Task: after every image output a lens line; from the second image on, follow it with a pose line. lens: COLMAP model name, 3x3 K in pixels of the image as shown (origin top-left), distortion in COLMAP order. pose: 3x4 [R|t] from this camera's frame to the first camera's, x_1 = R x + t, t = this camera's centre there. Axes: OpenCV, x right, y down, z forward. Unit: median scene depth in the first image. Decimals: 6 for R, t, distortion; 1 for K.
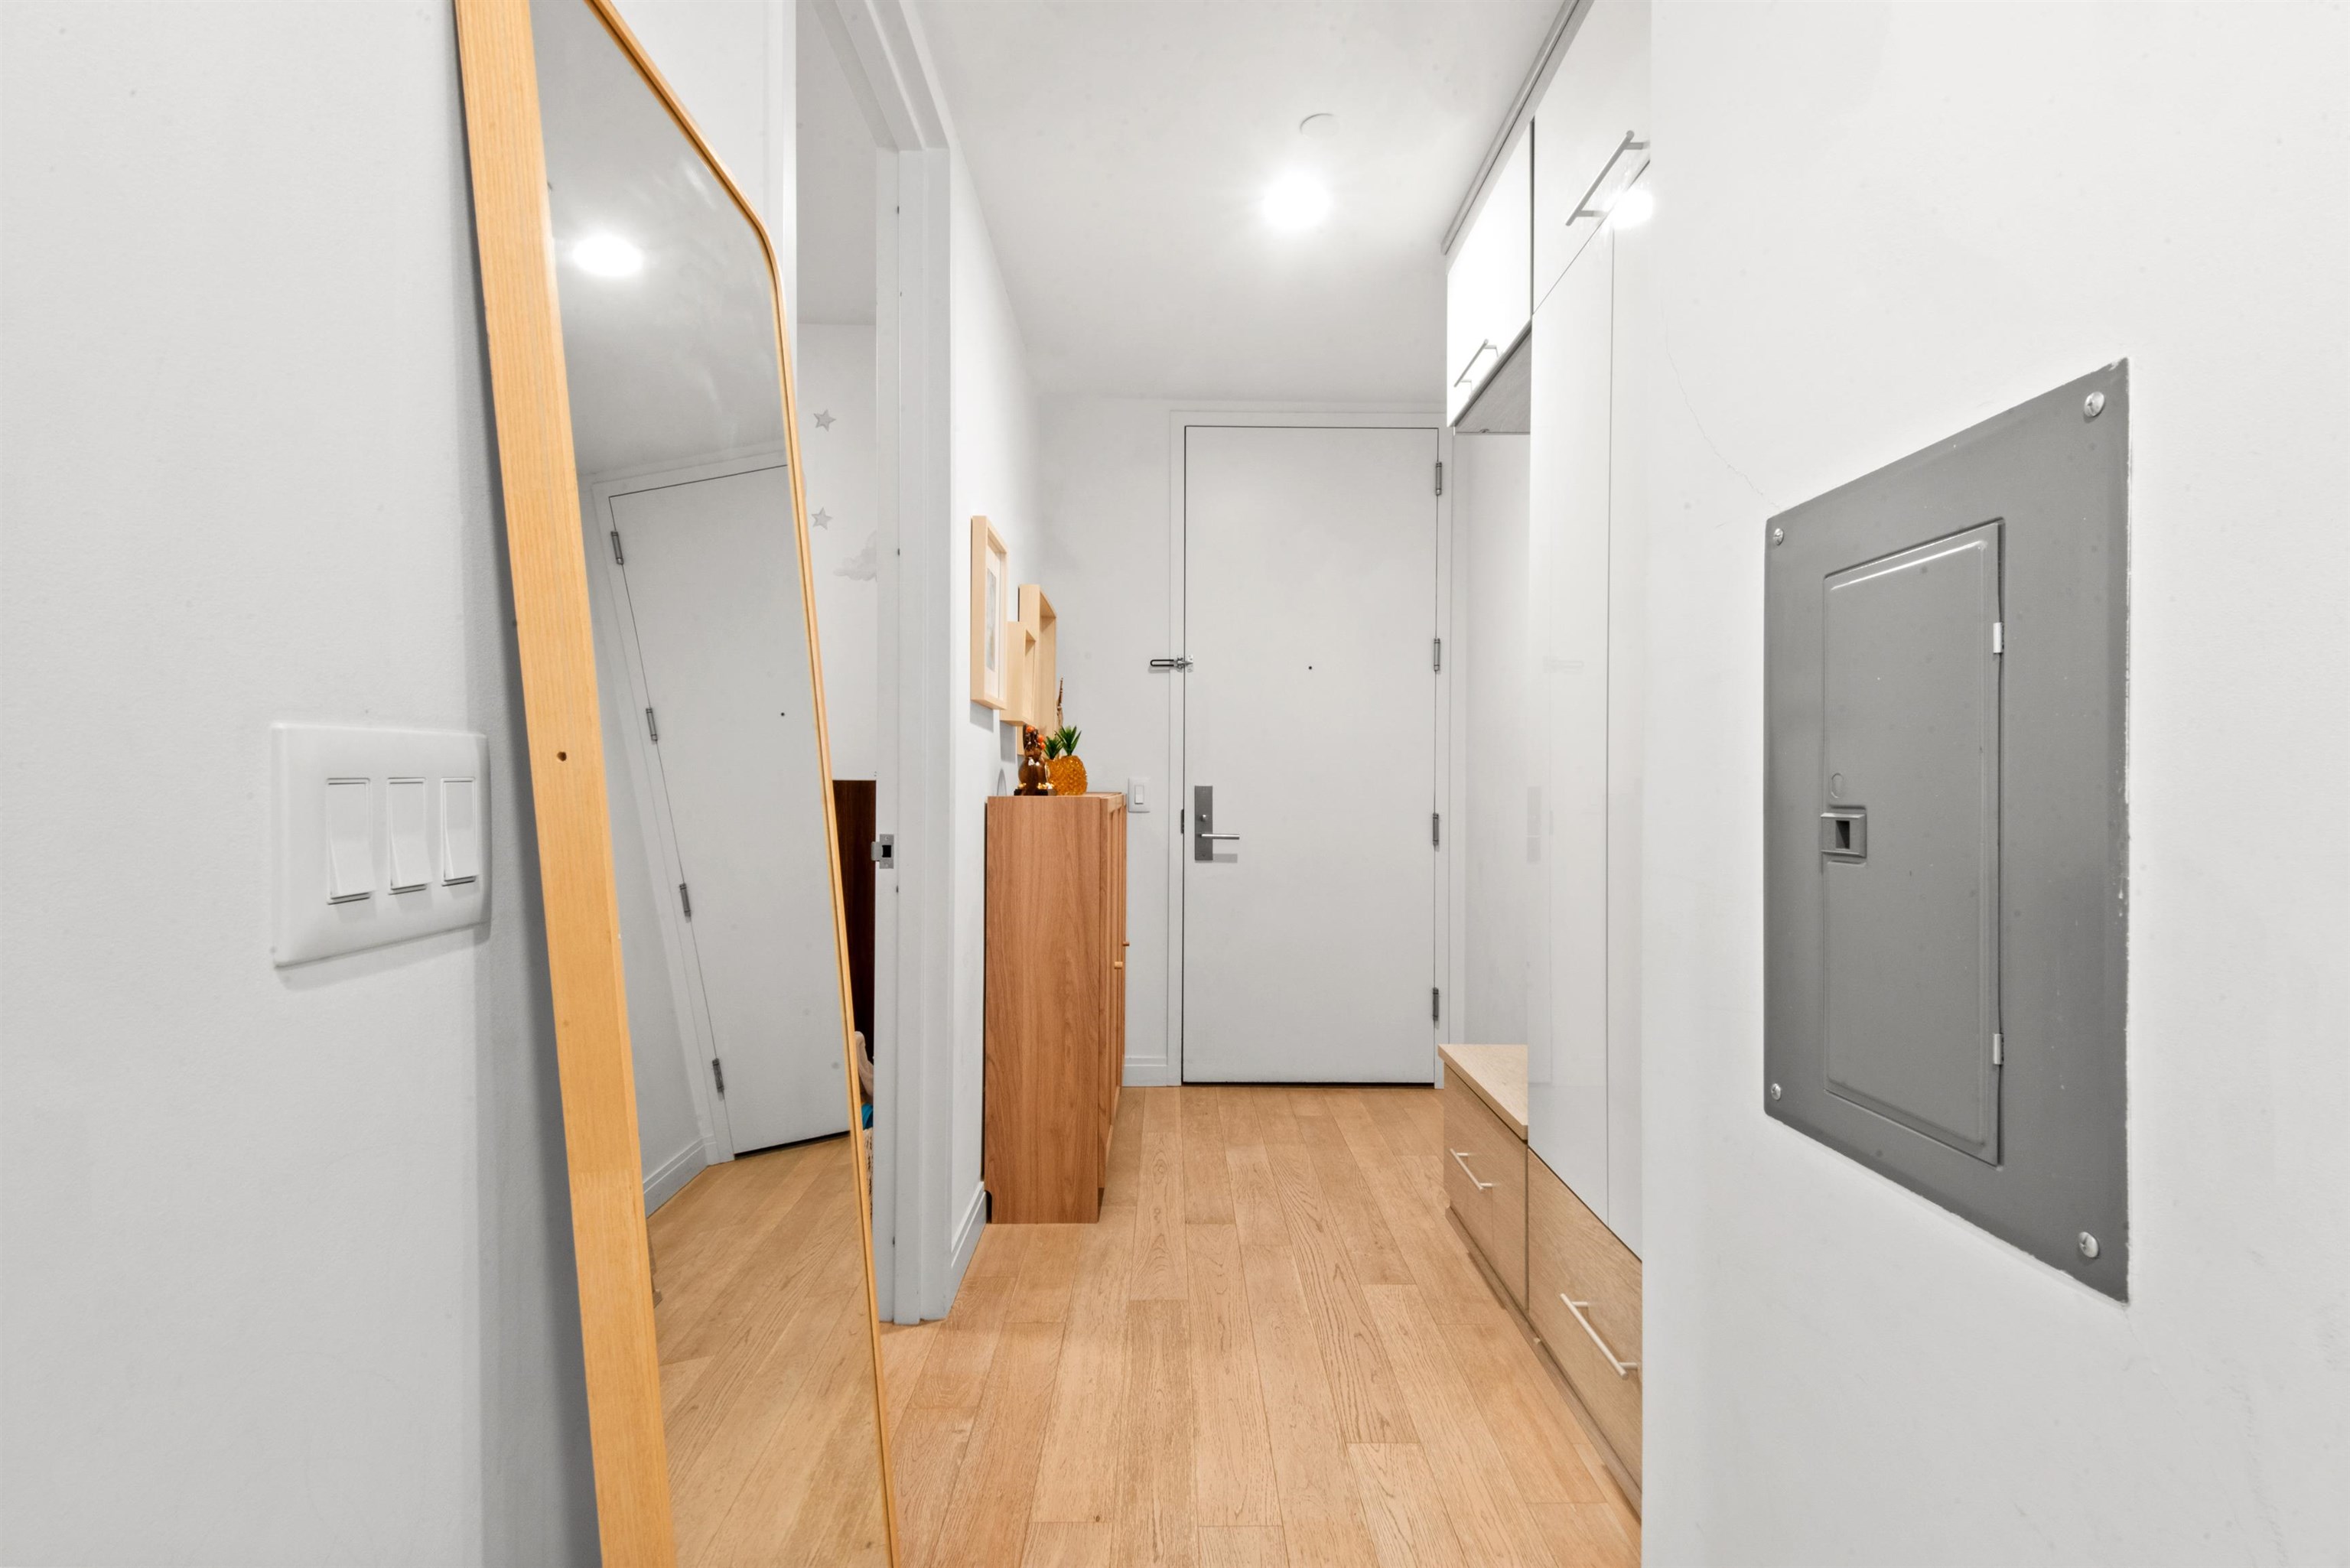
lens RADIAL K [[1072.2, 0, 1186.2], [0, 1072.2, 769.7], [0, 0, 1]] dist [0.038241, -0.025774]
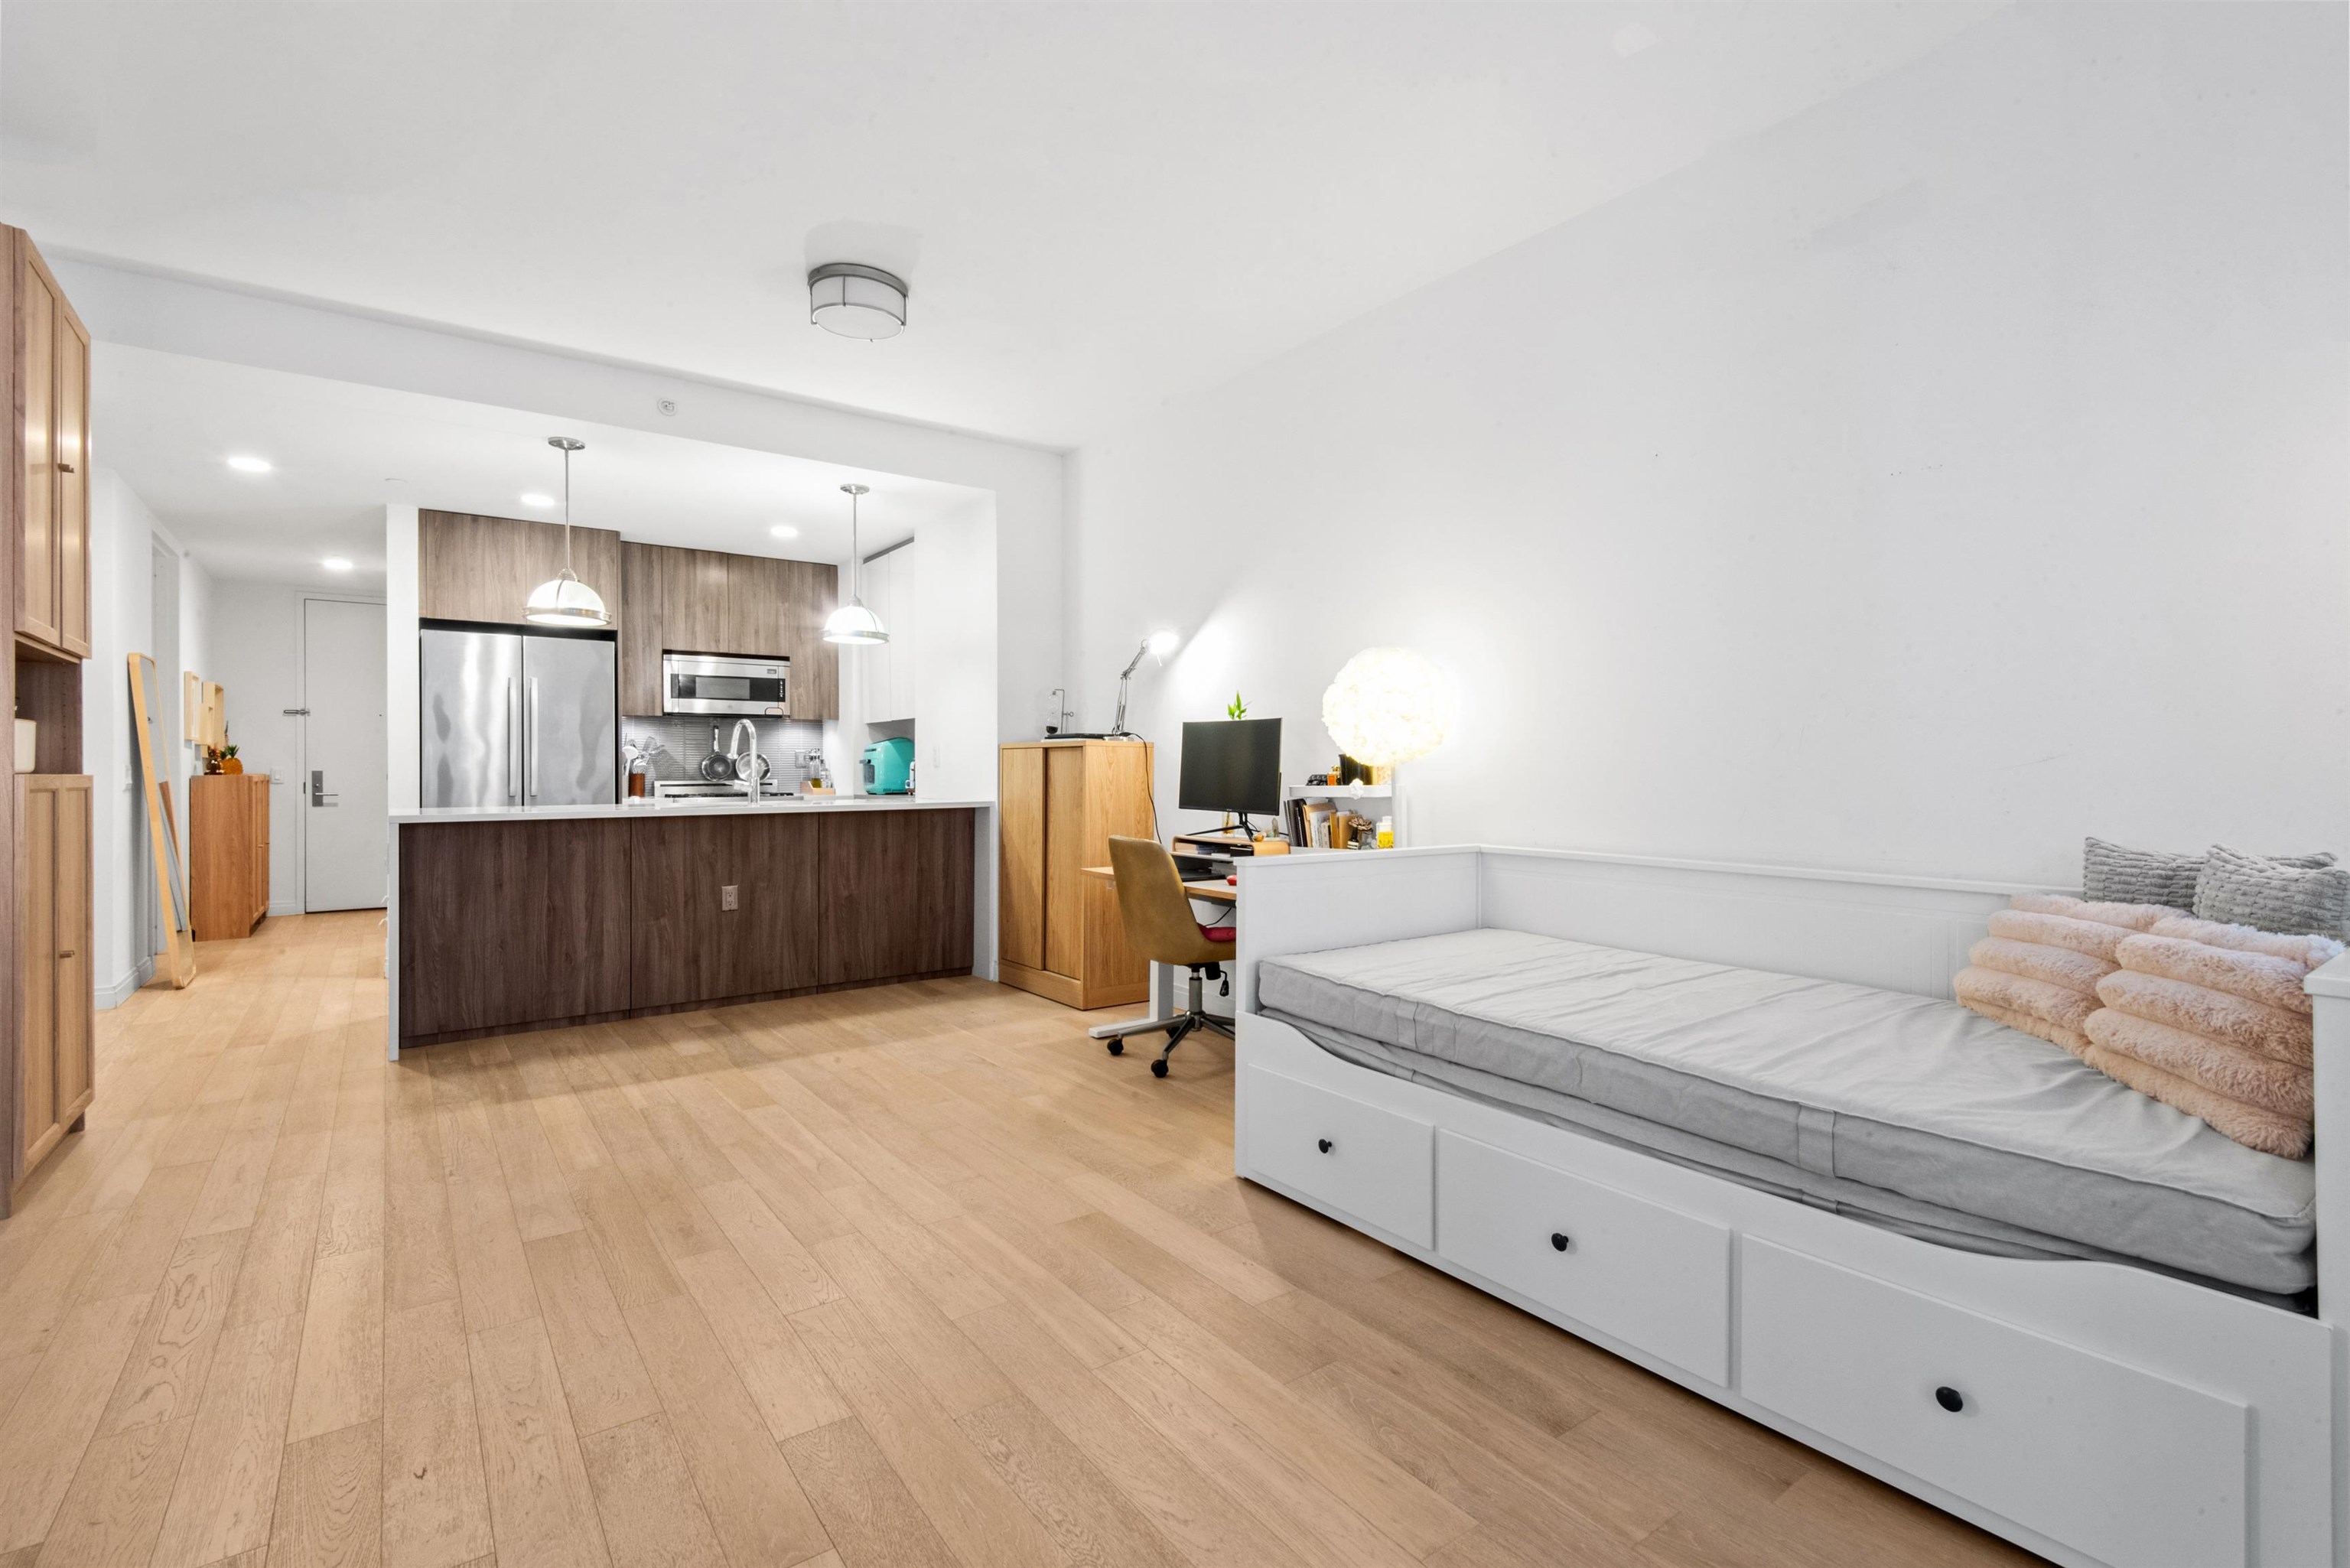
lens RADIAL K [[1072.2, 0, 1186.2], [0, 1072.2, 769.7], [0, 0, 1]] dist [0.038241, -0.025774]
pose [[0.817081, -0.007369, 0.576475, 0.253346], [-0.002463, 0.999865, 0.016272, -0.036462], [-0.576517, -0.014715, 0.816953, -2.427877]]
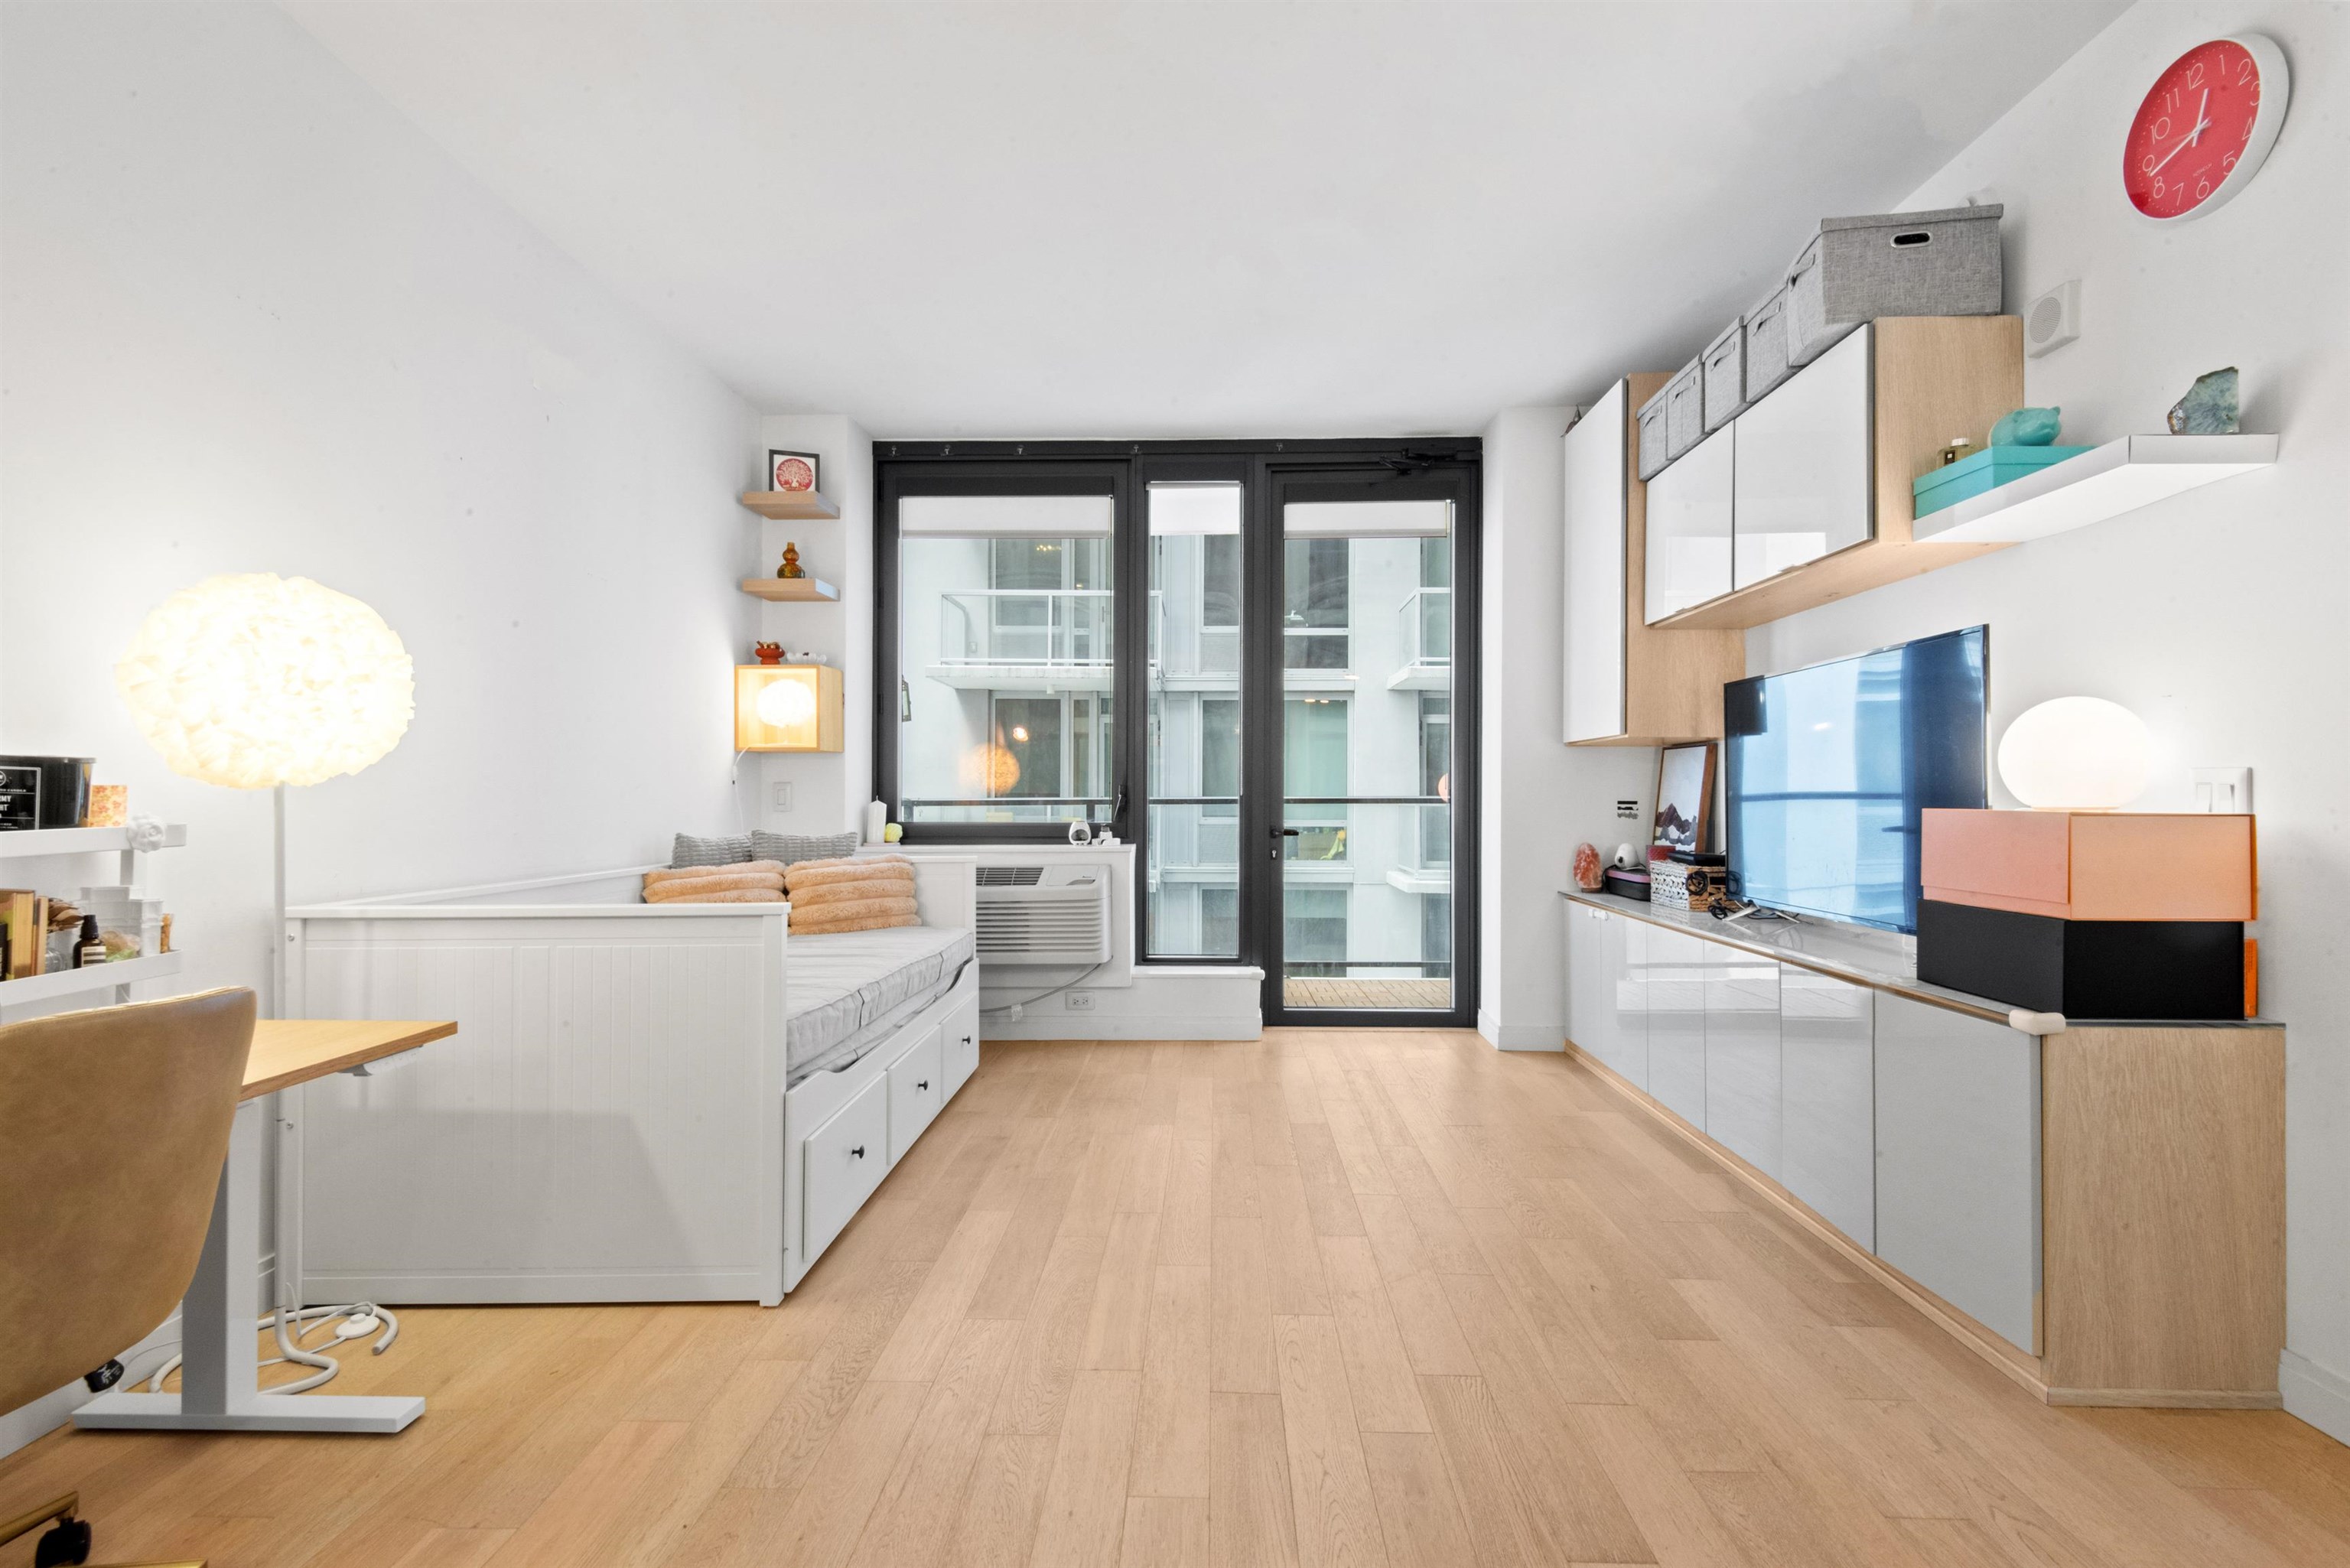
lens RADIAL K [[1087.8, 0, 1188.3], [0, 1087.8, 784.0], [0, 0, 1]] dist [0.036975, -0.024145]
pose [[-0.999032, -0.008729, 0.043125, 0.540905], [-0.009847, 0.999619, -0.025800, -0.008660], [-0.042883, -0.026200, -0.998737, -0.786159]]
